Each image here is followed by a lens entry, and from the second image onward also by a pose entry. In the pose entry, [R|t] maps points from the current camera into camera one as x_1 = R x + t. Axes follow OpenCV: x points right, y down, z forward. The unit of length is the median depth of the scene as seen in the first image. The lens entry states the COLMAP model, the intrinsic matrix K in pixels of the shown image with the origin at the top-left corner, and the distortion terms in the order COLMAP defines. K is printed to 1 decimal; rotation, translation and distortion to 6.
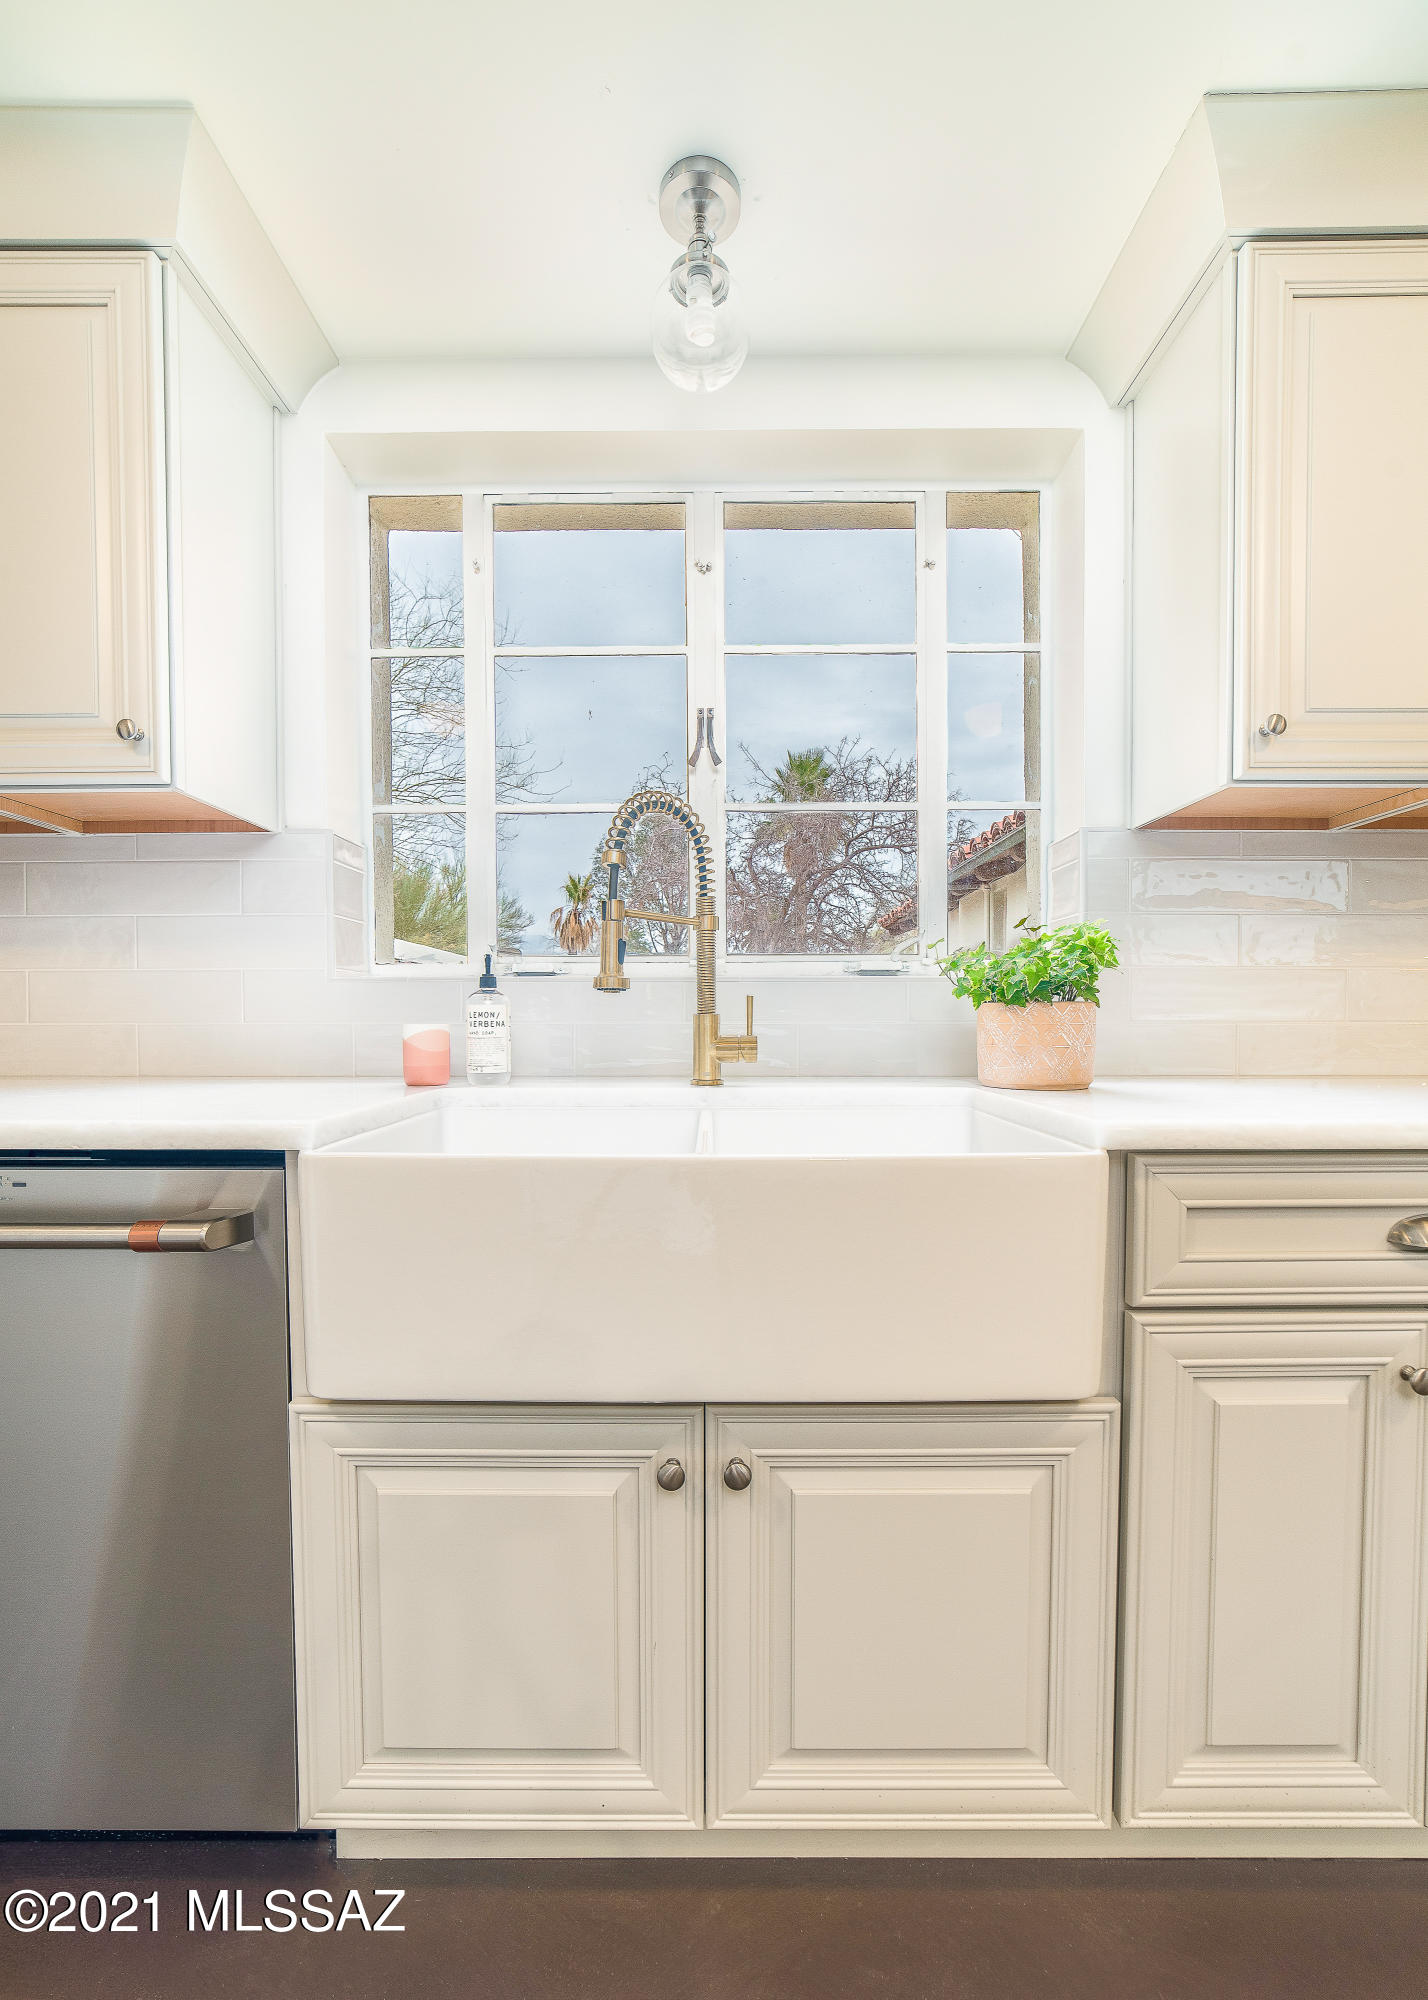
lens RADIAL K [[831.8, 0, 715.8], [0, 831.8, 1040.0], [0, 0, 1]] dist [-0.013609, -0.000023]
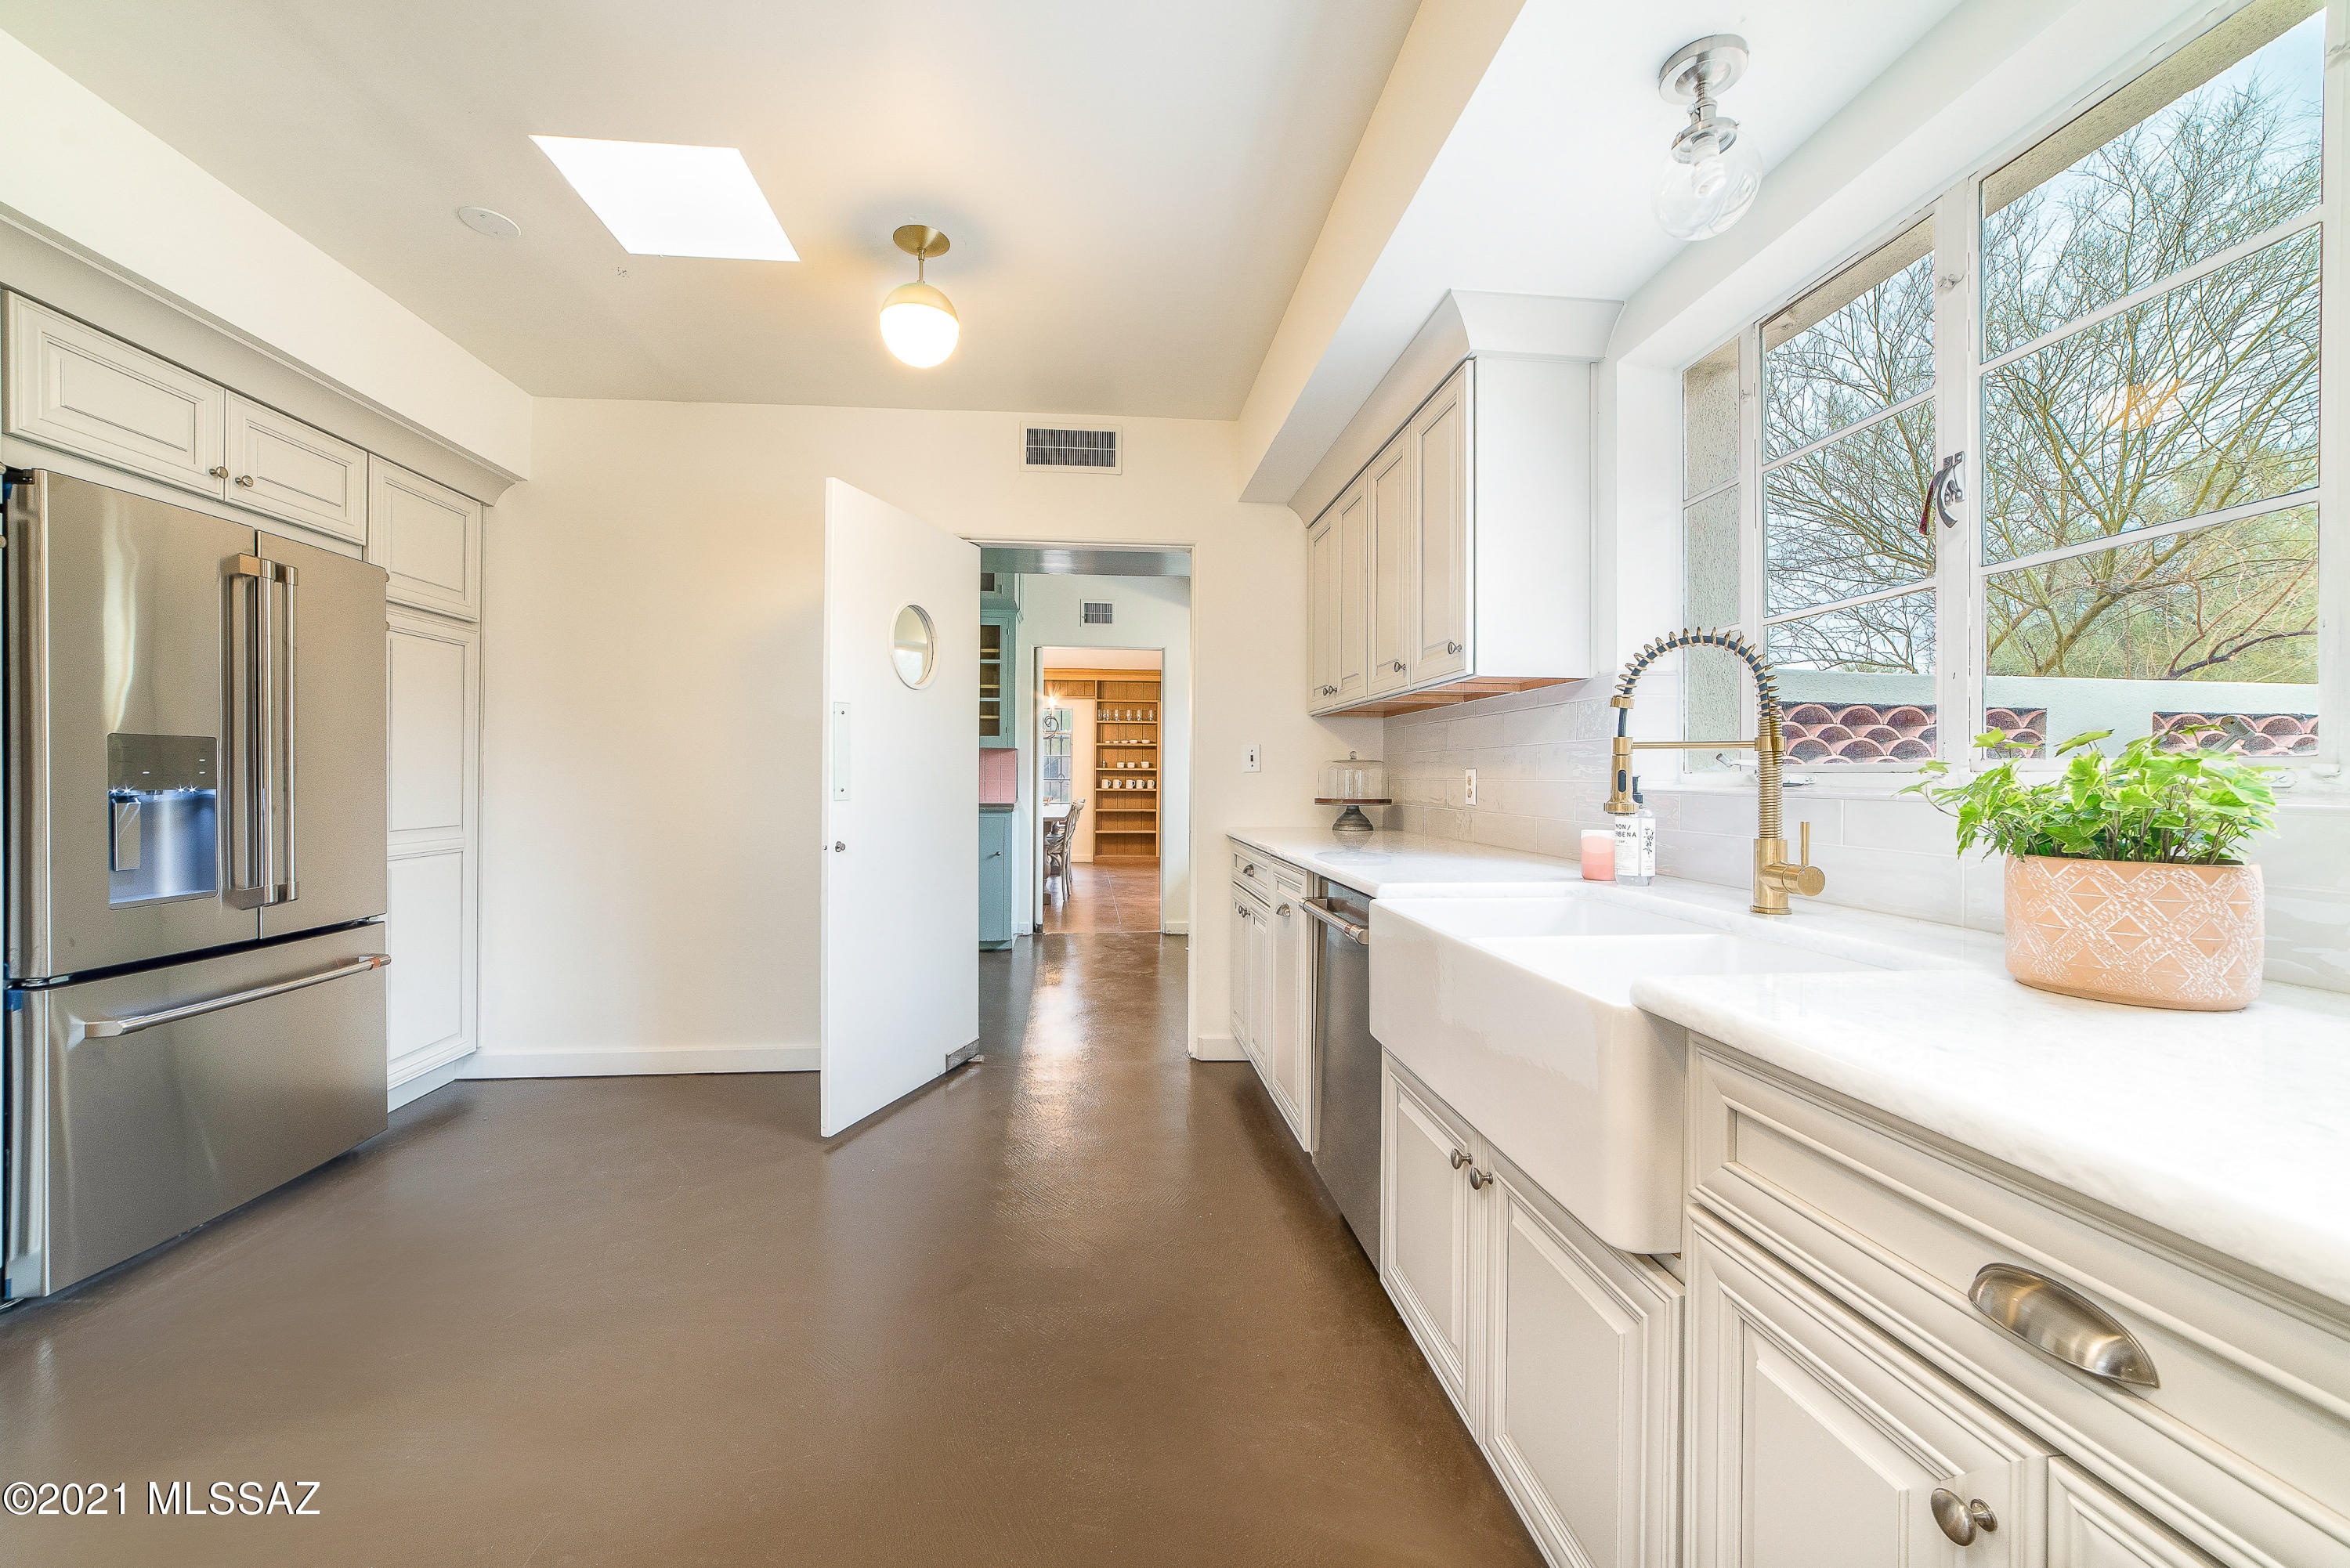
lens RADIAL K [[916.9, 0, 1167.5], [0, 916.9, 769.6], [0, 0, 1]] dist [-0.011233, 0.000213]
pose [[0.104717, -0.005245, -0.994488, 1.024801], [-0.029908, 0.999517, -0.008421, -0.086909], [0.994052, 0.030625, 0.104510, 0.220261]]
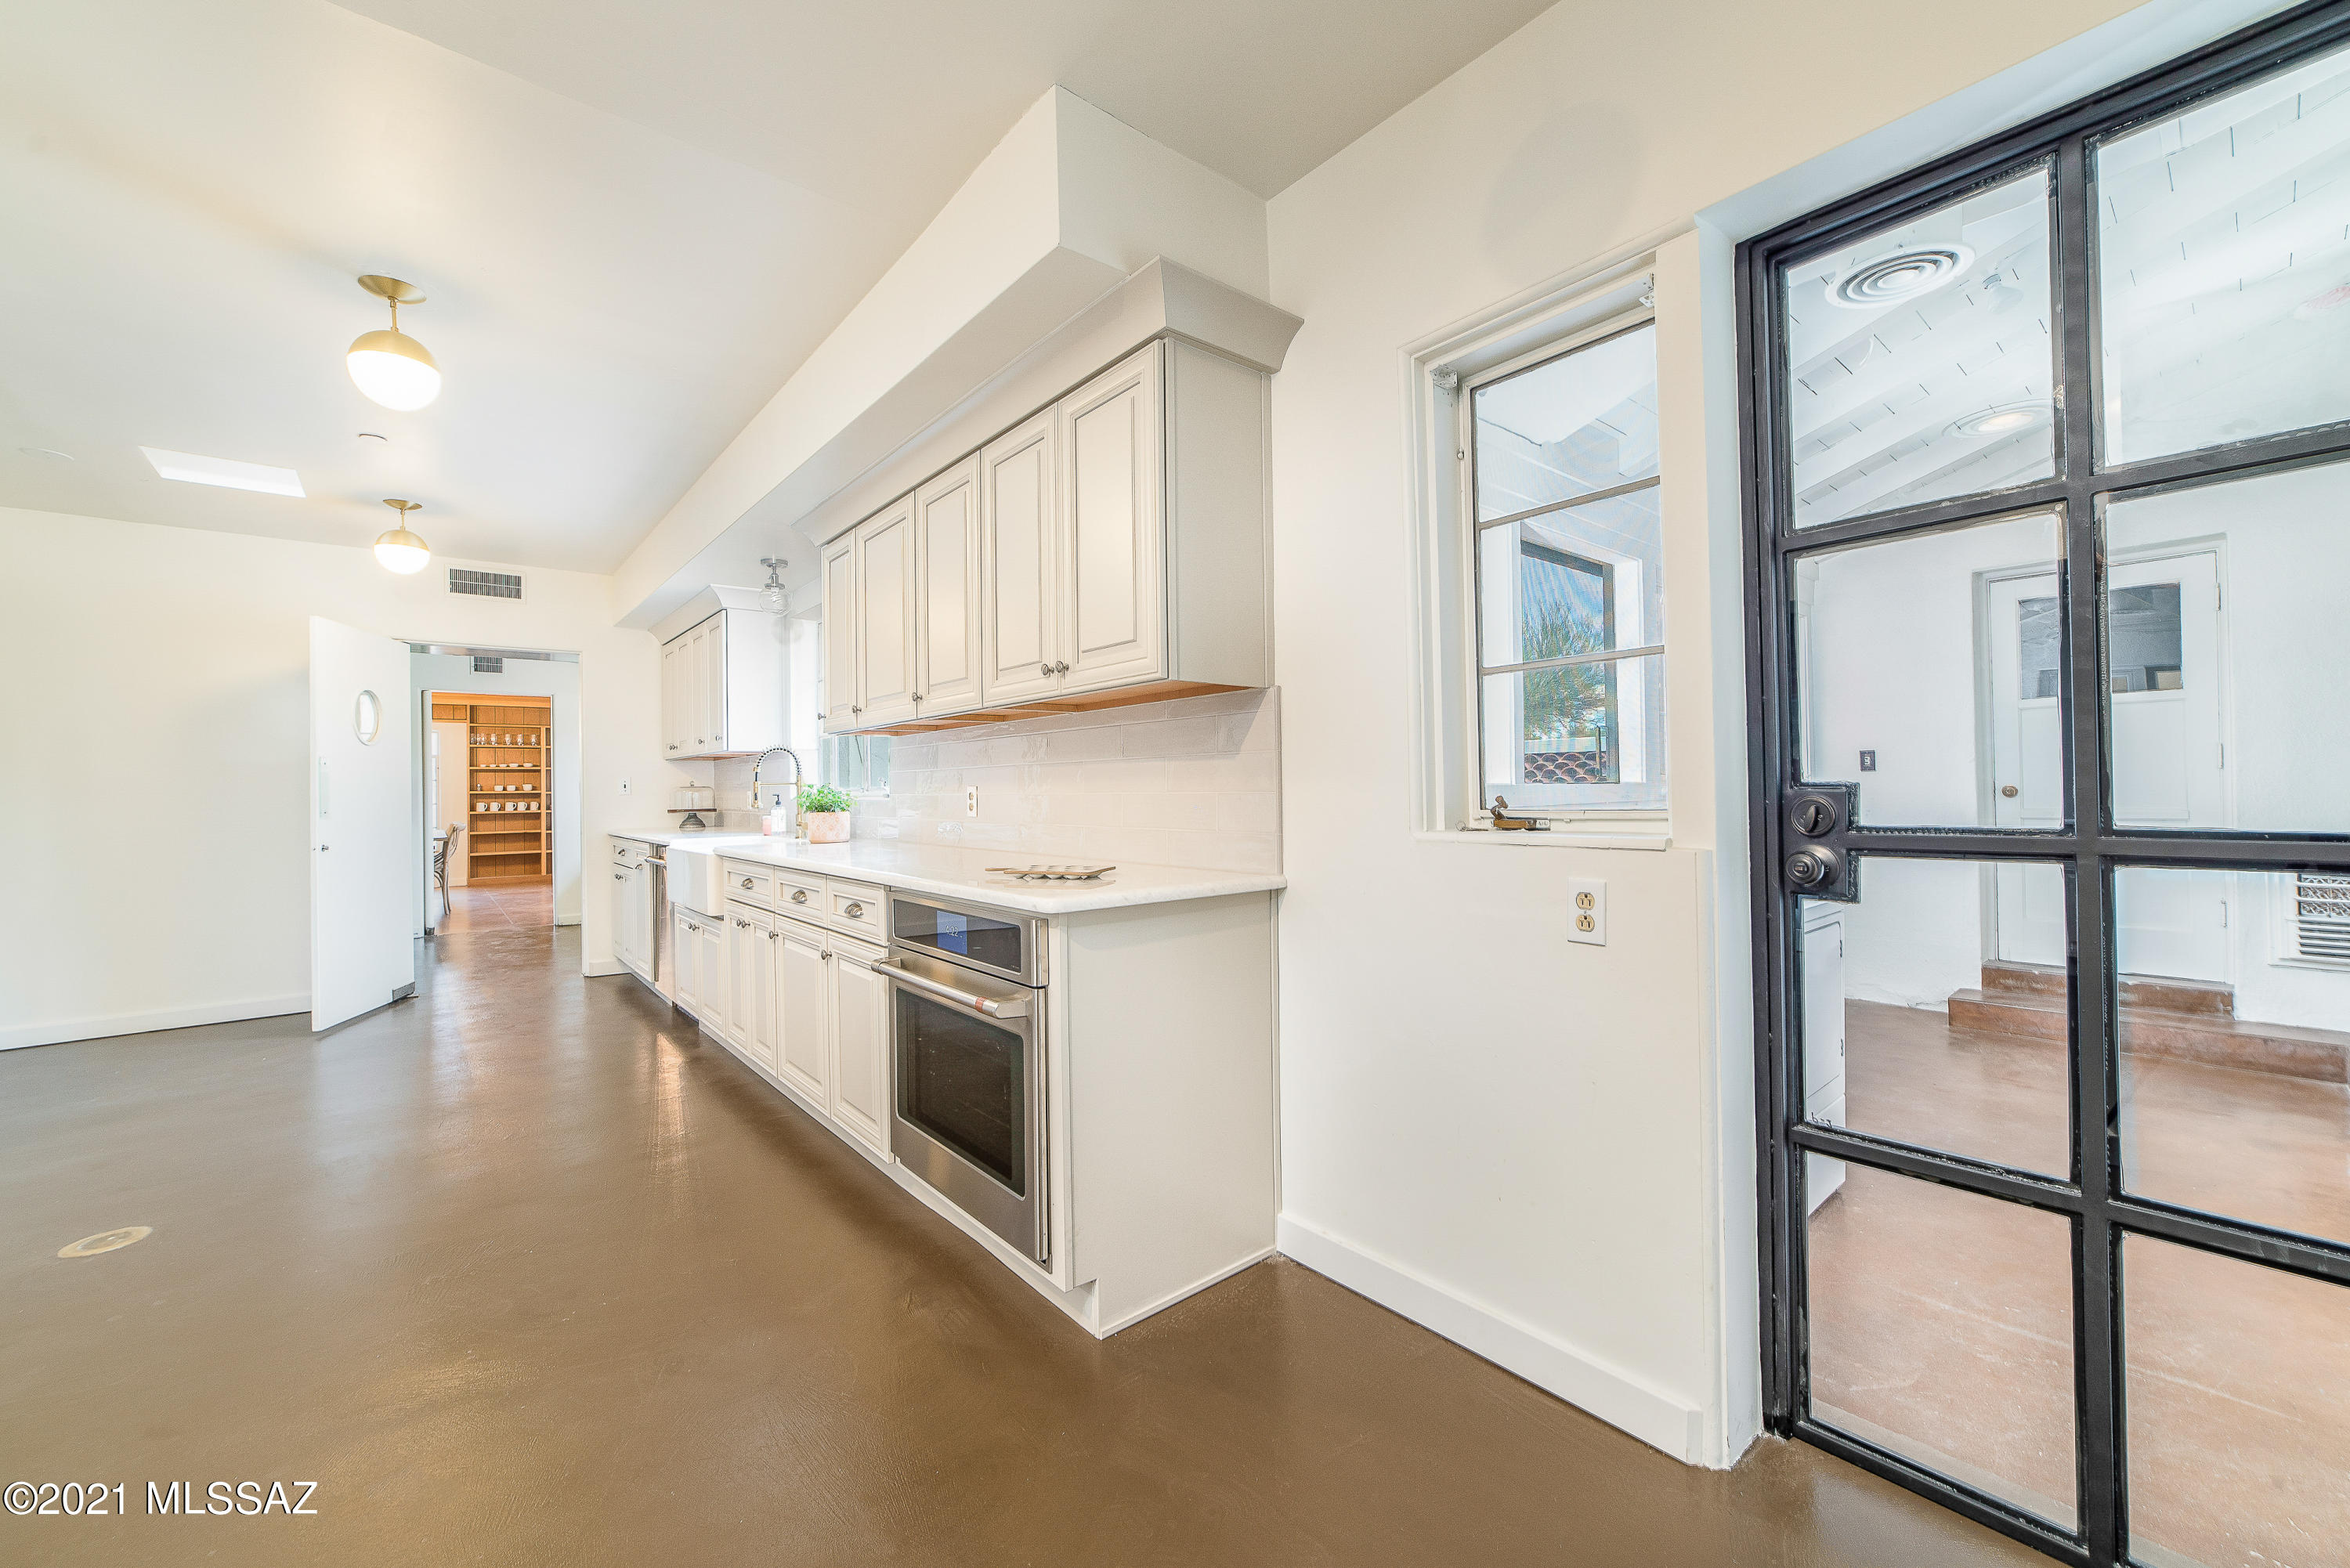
lens RADIAL K [[922.7, 0, 1150.9], [0, 922.7, 776.4], [0, 0, 1]] dist [-0.010555, 0.000068]
pose [[0.634984, -0.018430, -0.772306, 3.574364], [-0.003709, 0.999631, -0.026904, -0.087665], [0.772517, 0.019948, 0.634681, -0.129219]]
